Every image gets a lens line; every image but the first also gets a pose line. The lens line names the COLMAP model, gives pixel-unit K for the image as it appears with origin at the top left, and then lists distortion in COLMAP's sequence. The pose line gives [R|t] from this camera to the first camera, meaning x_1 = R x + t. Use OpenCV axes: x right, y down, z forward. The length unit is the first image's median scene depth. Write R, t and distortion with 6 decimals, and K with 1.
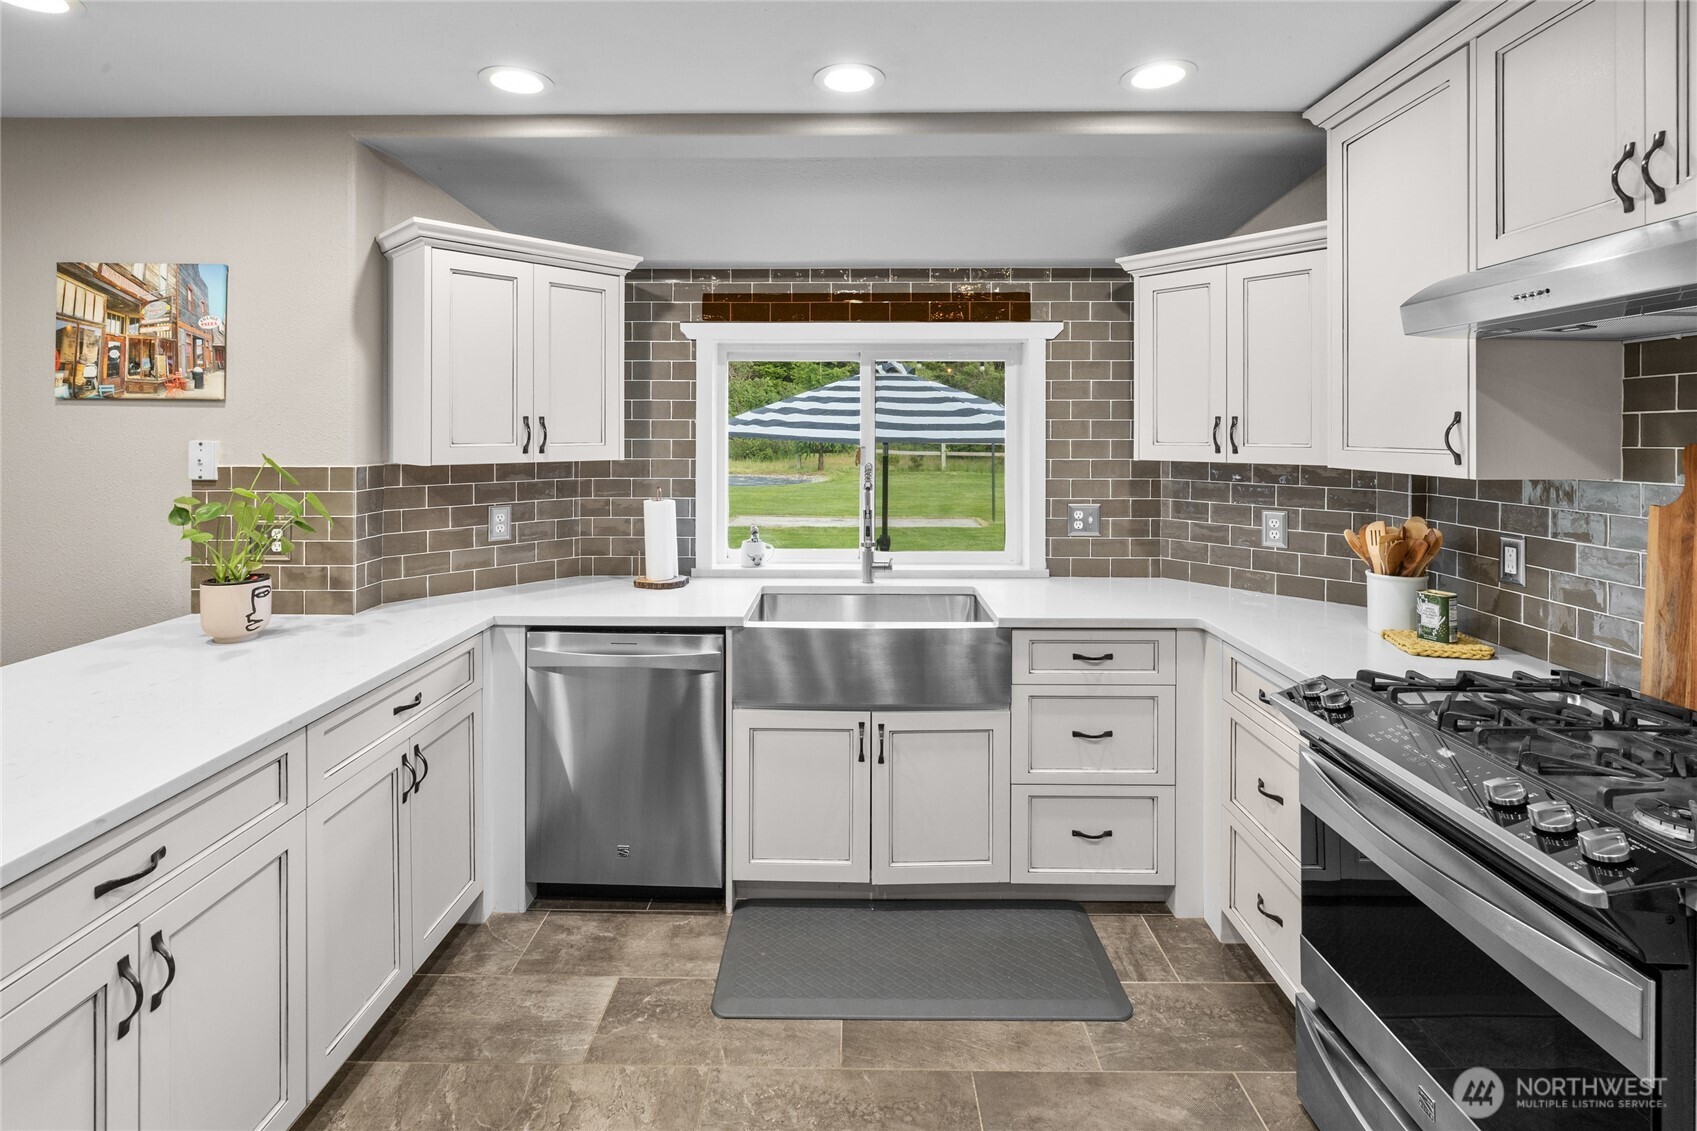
lens RADIAL K [[798.6, 0, 845.4], [0, 798.6, 436.0], [0, 0, 1]] dist [-0.003928, 0.000462]
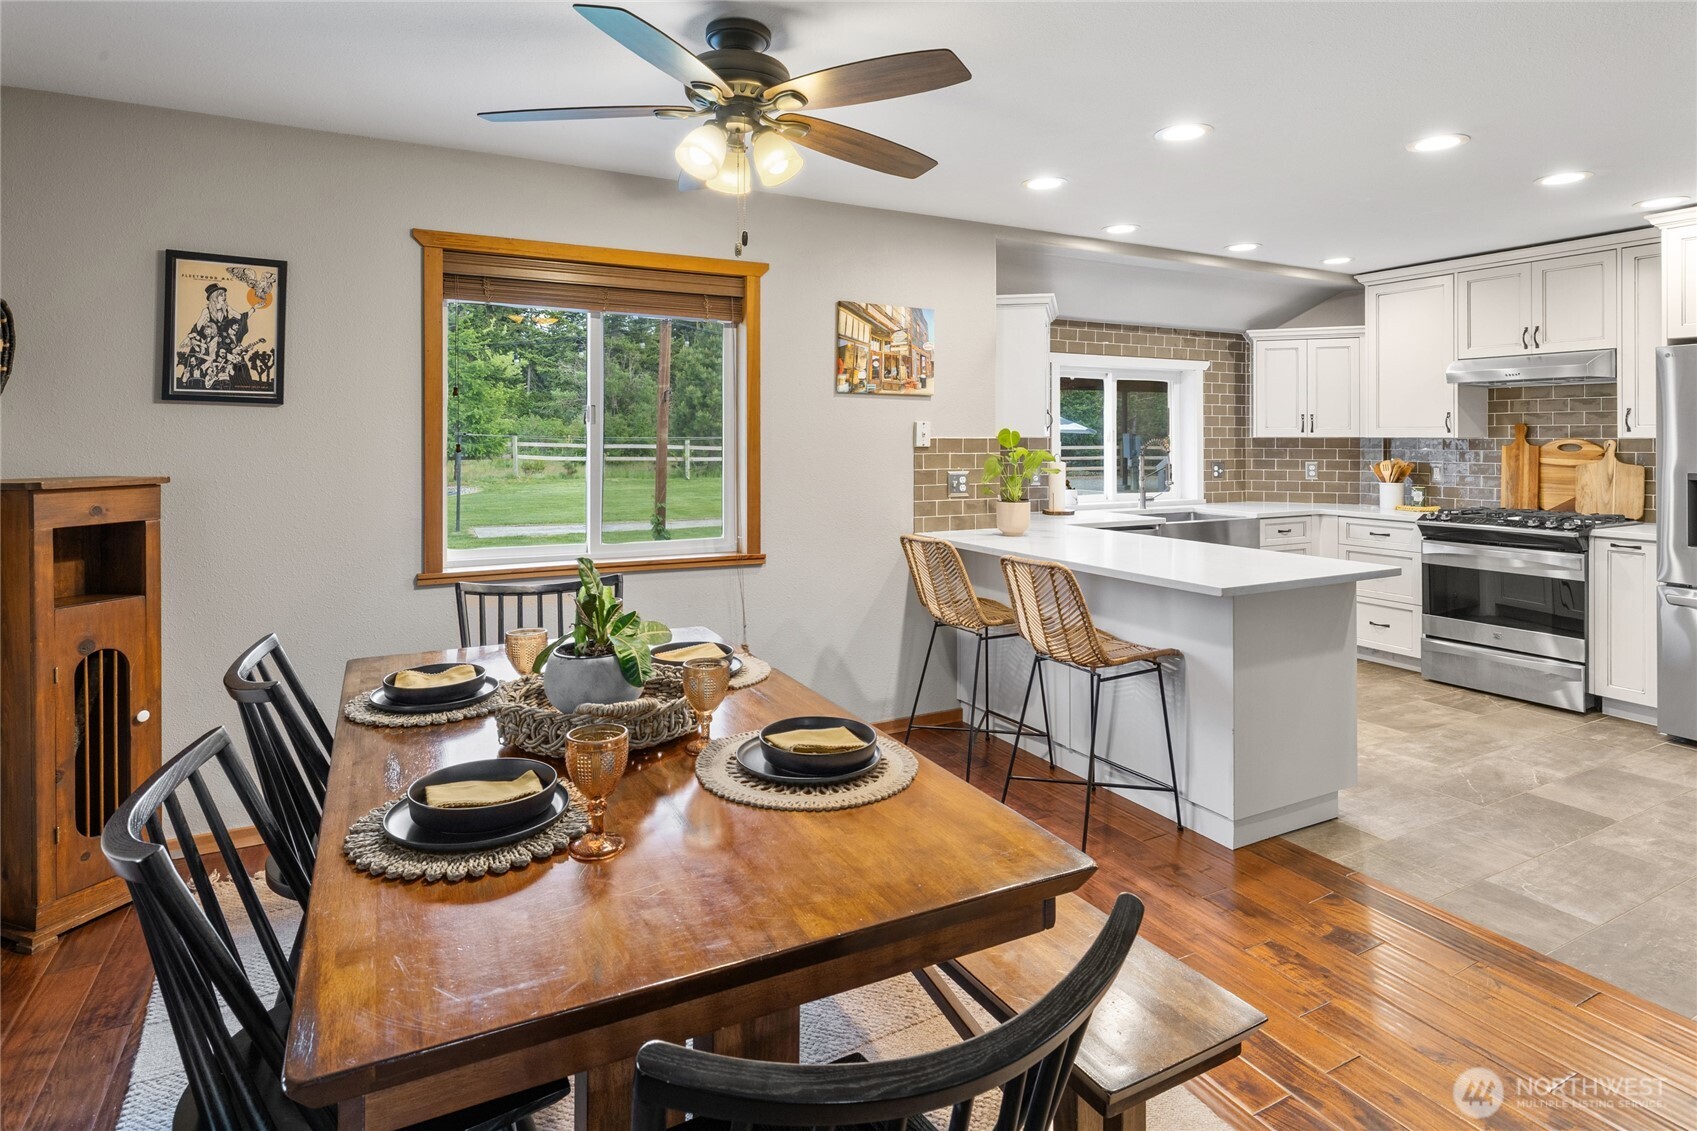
lens RADIAL K [[893.5, 0, 844.5], [0, 893.5, 437.3], [0, 0, 1]] dist [0.000244, -0.000394]
pose [[0.875907, -0.000294, 0.482481, -1.792454], [0.003011, 0.999984, -0.004857, 0.044882], [-0.482471, 0.005706, 0.875893, -0.462877]]
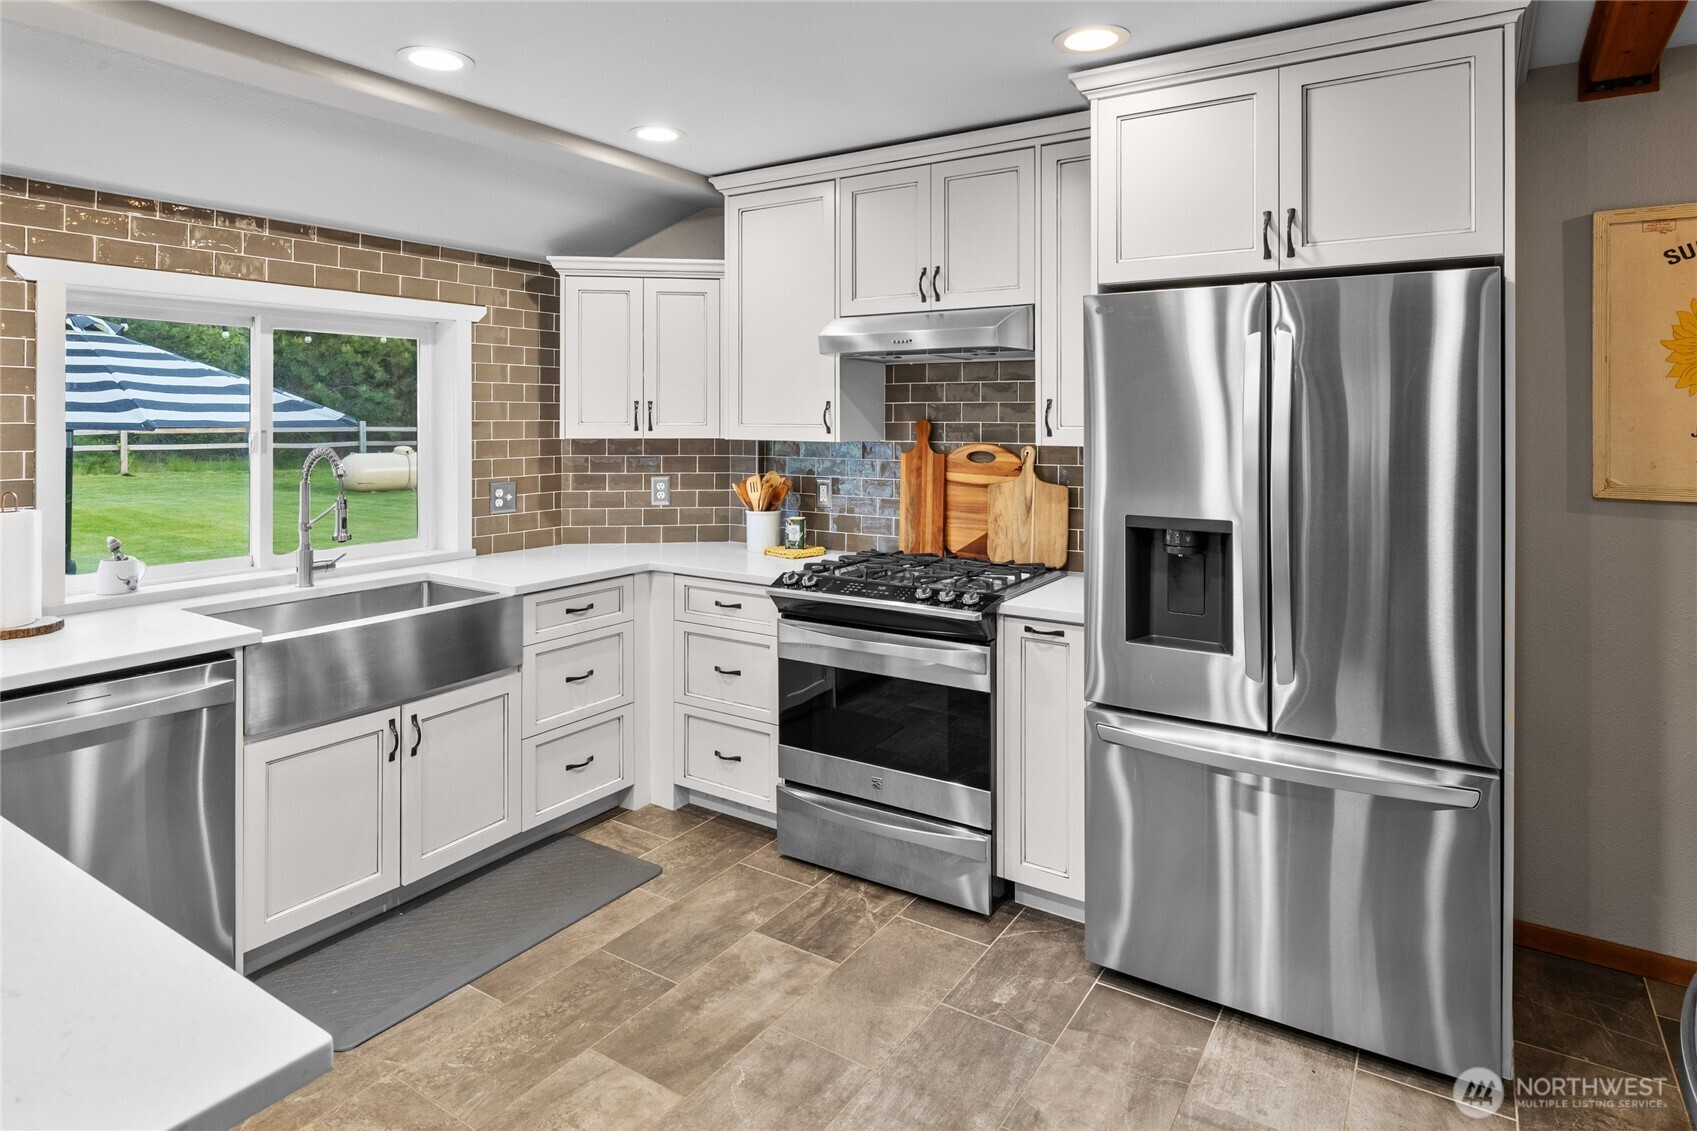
lens RADIAL K [[955.5, 0, 845.2], [0, 955.5, 414.7], [0, 0, 1]] dist [0.001628, 0.000521]
pose [[0.537422, 0.001442, 0.843312, -0.652332], [0.004014, 0.999983, -0.004268, 0.004314], [-0.843304, 0.005679, 0.537407, -0.064718]]
